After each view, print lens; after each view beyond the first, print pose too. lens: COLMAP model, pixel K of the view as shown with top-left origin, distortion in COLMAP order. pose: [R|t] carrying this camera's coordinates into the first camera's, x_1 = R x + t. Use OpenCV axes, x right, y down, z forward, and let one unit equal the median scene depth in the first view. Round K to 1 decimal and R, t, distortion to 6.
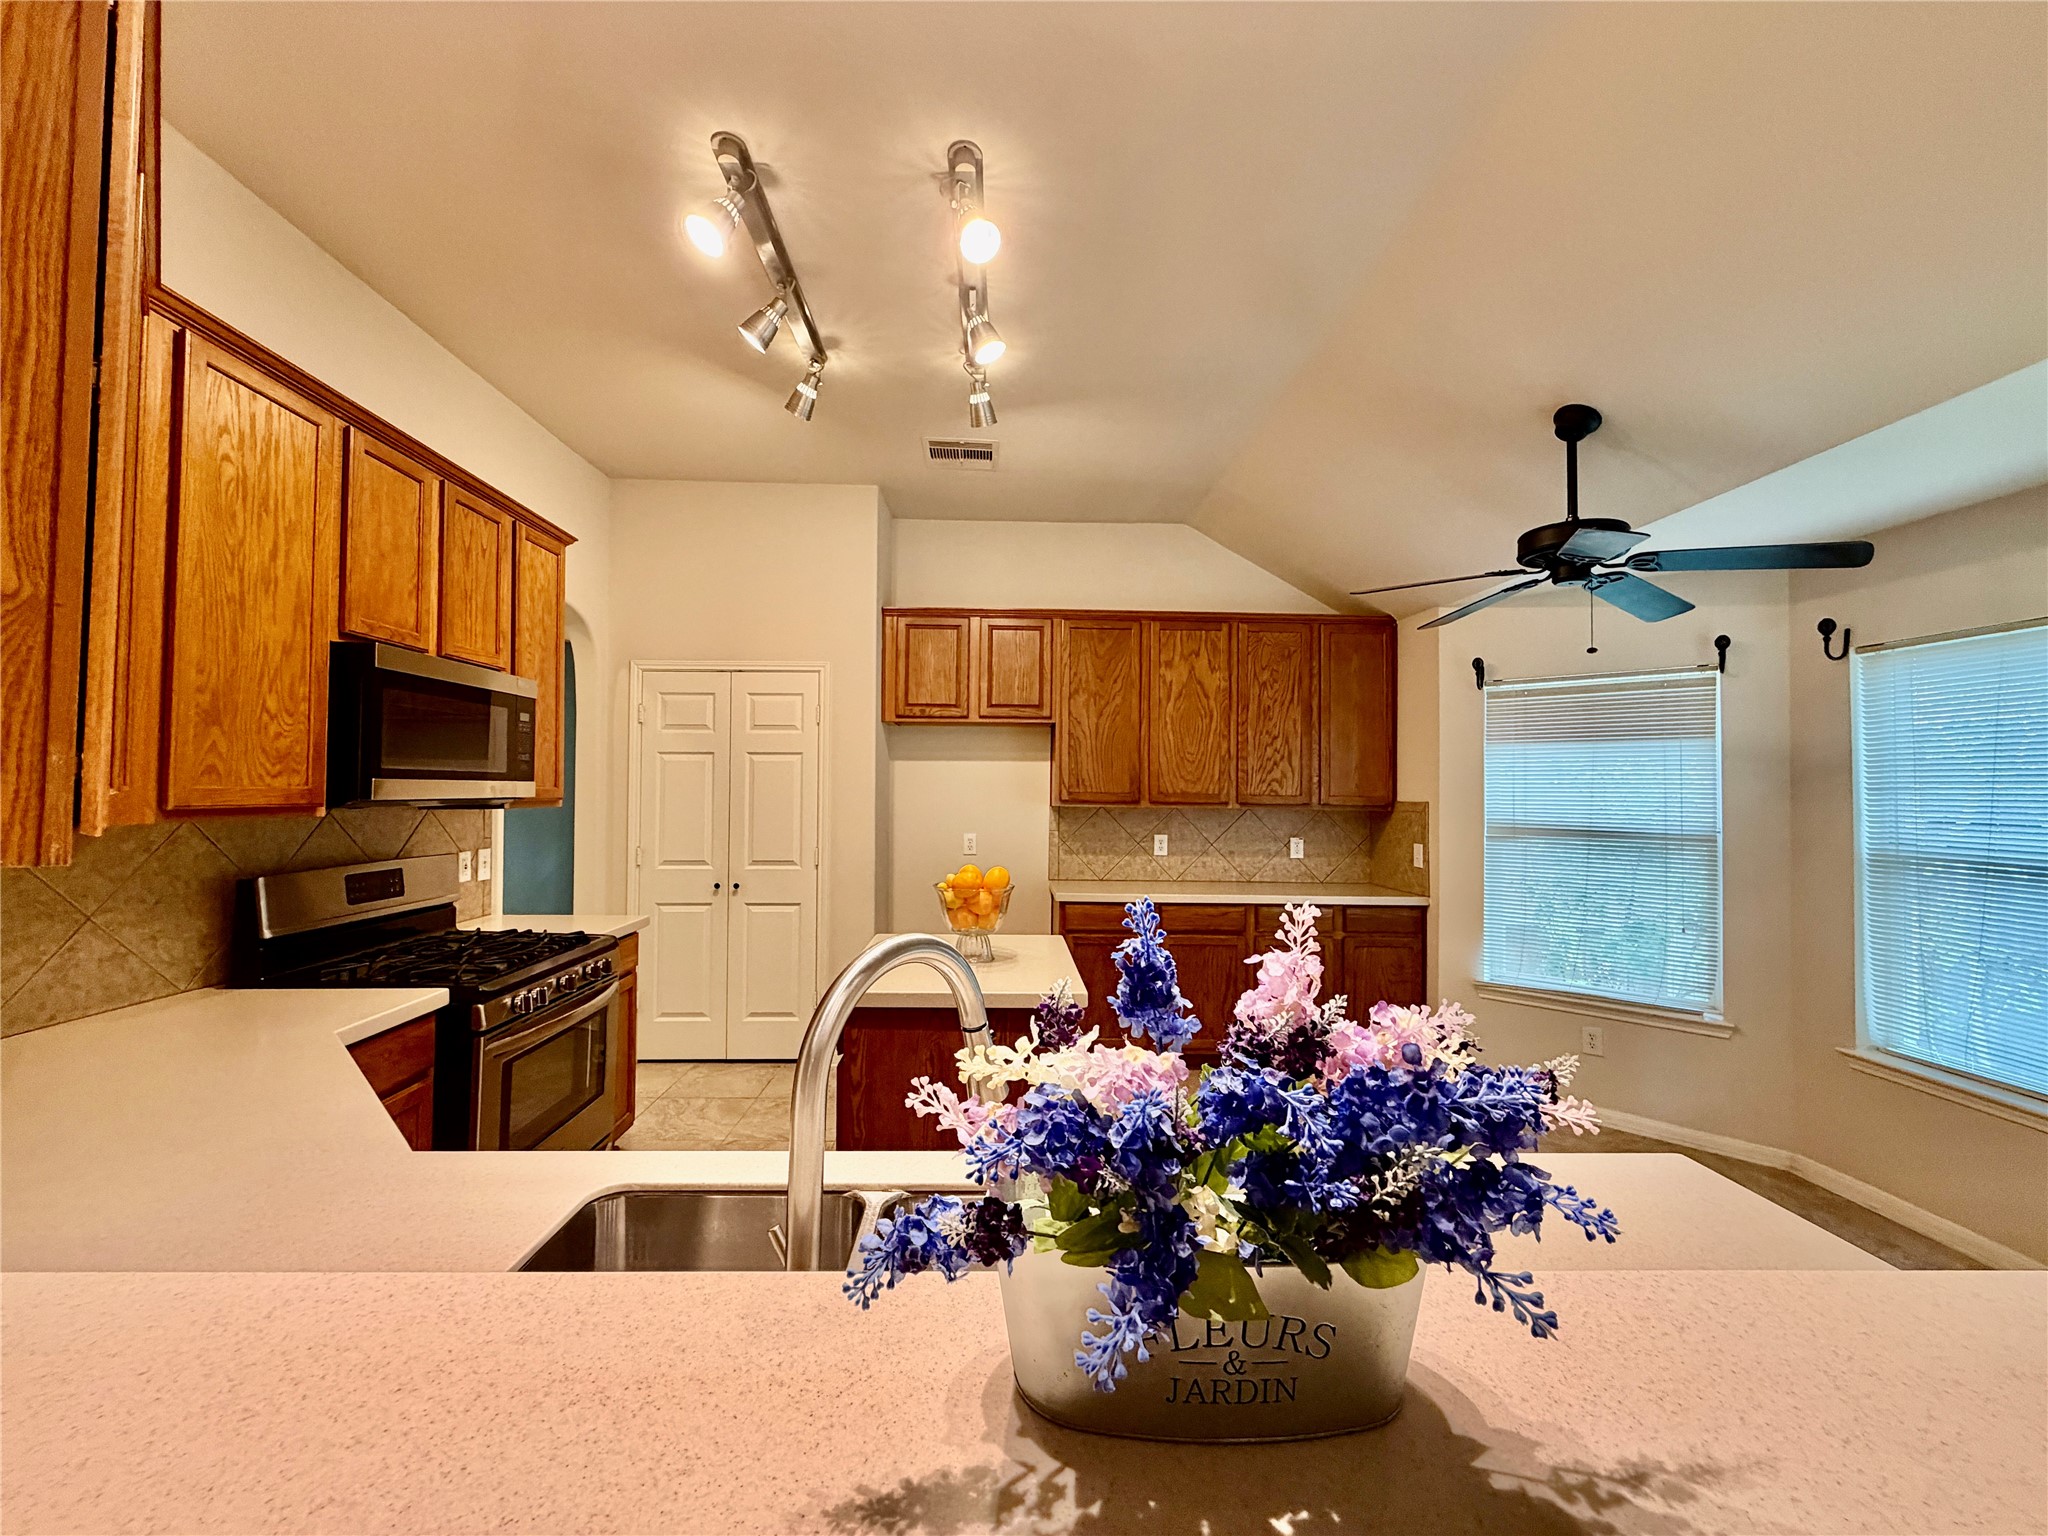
lens RADIAL K [[815.3, 0, 1020.9], [0, 815.3, 770.8], [0, 0, 1]] dist [-0.003311, -0.000422]
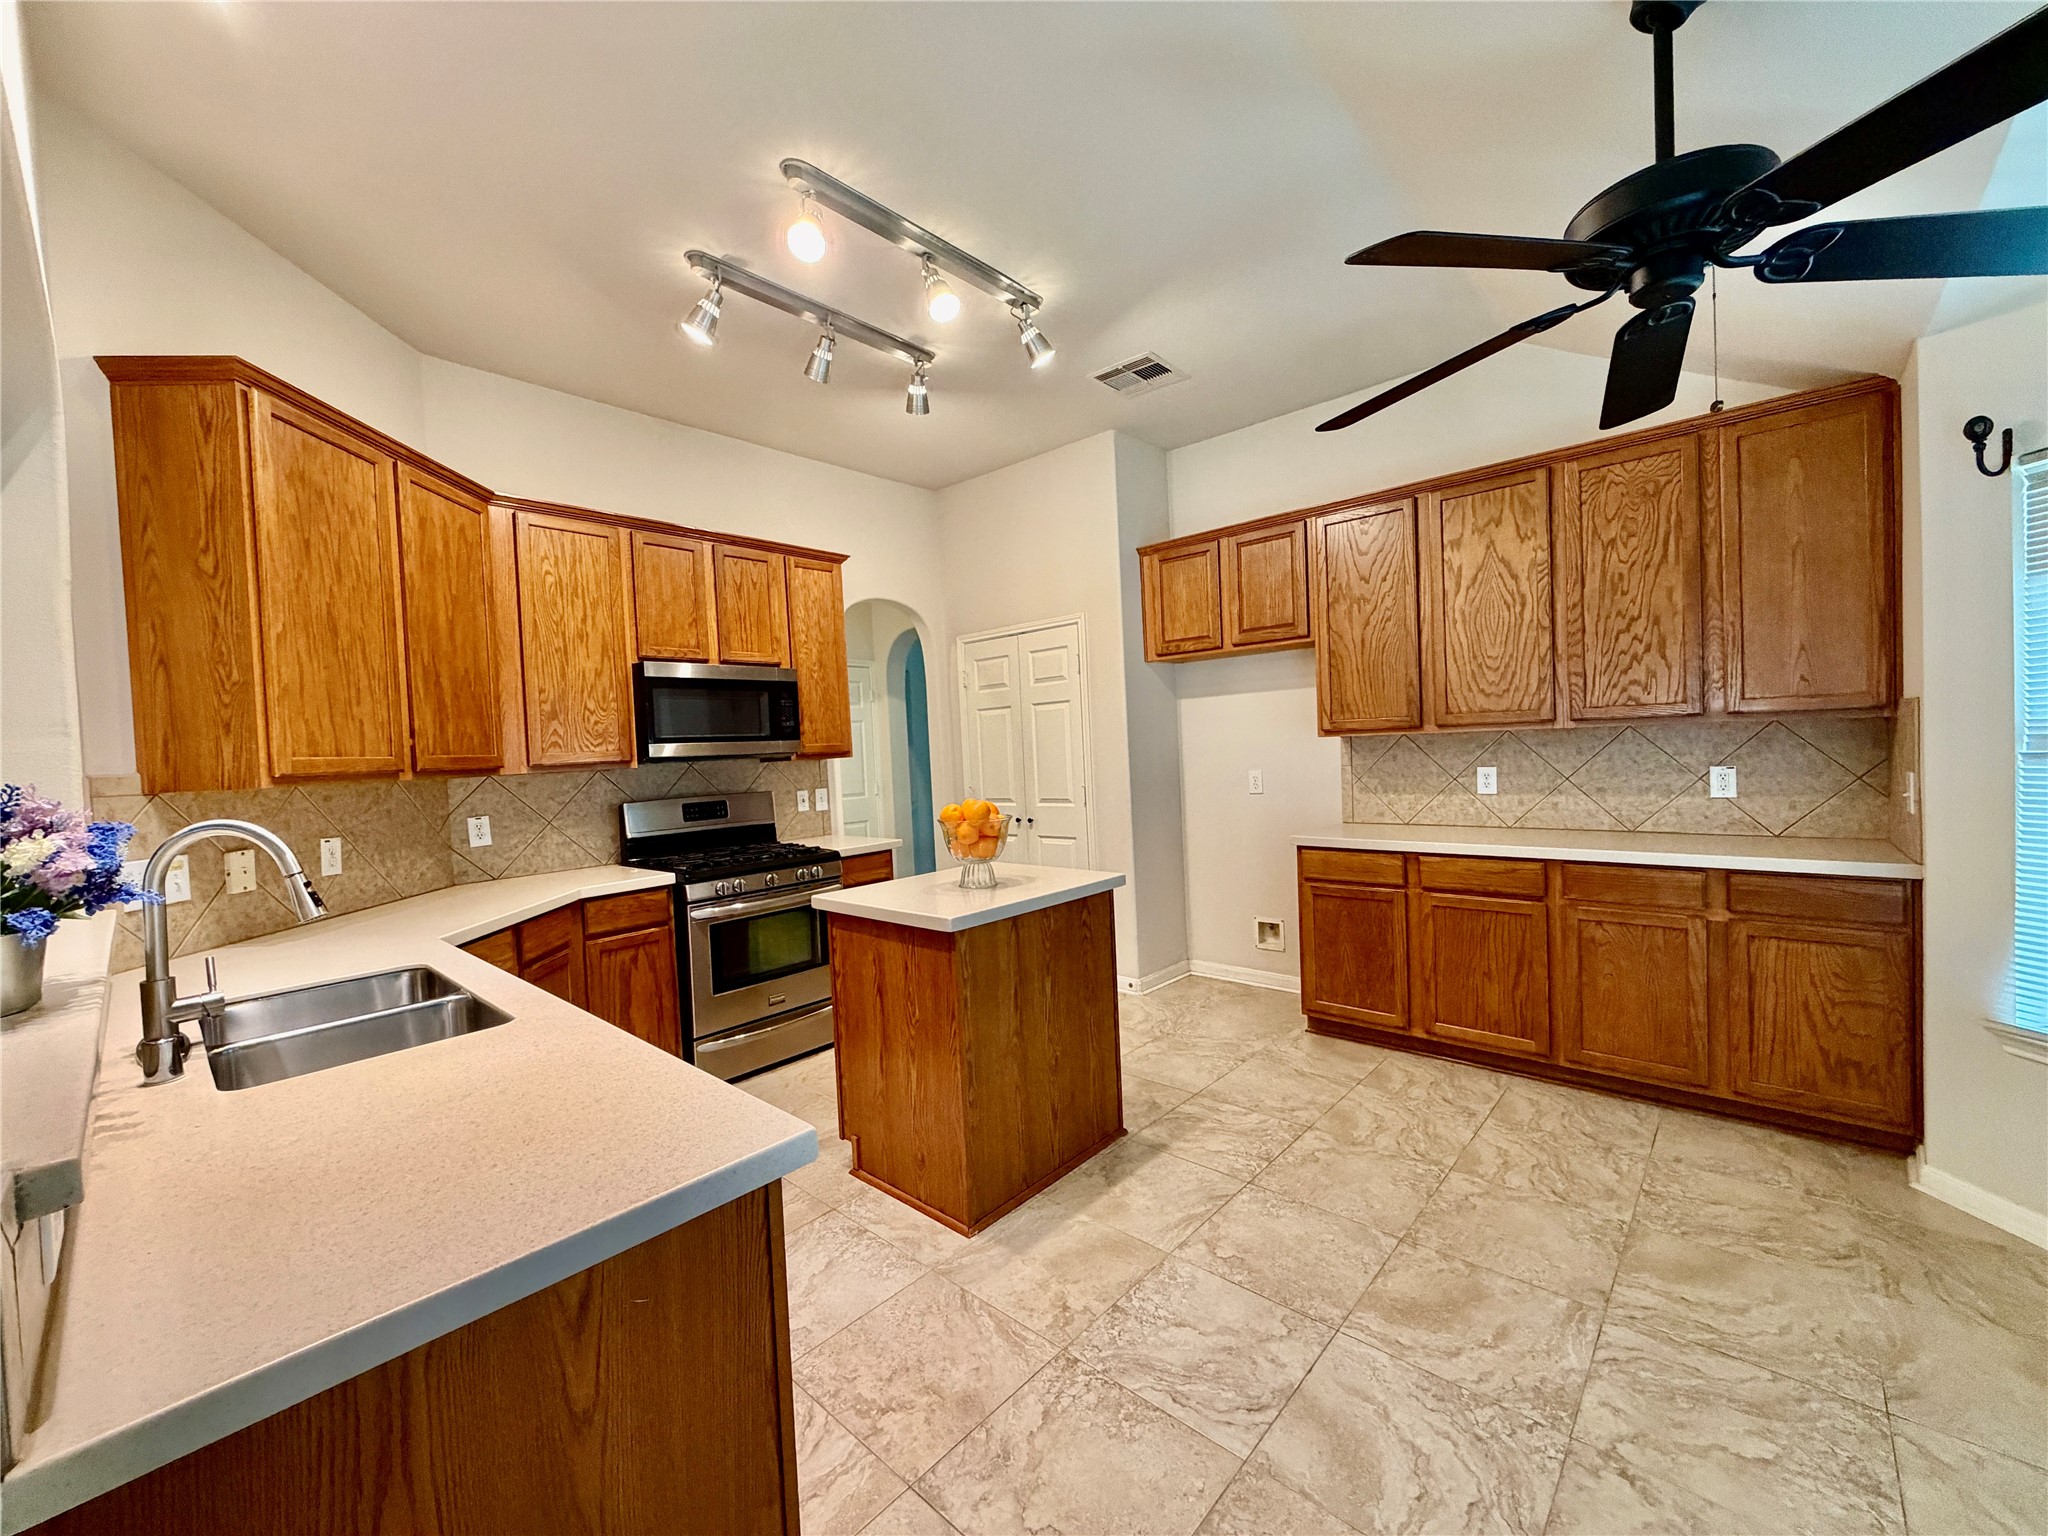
lens RADIAL K [[815.3, 0, 1013.8], [0, 815.3, 770.3], [0, 0, 1]] dist [-0.003311, -0.000422]
pose [[0.717961, -0.022189, -0.695730, 0.432314], [0.068340, 0.996910, 0.038729, 0.023921], [0.692720, -0.075352, 0.717259, 0.158588]]
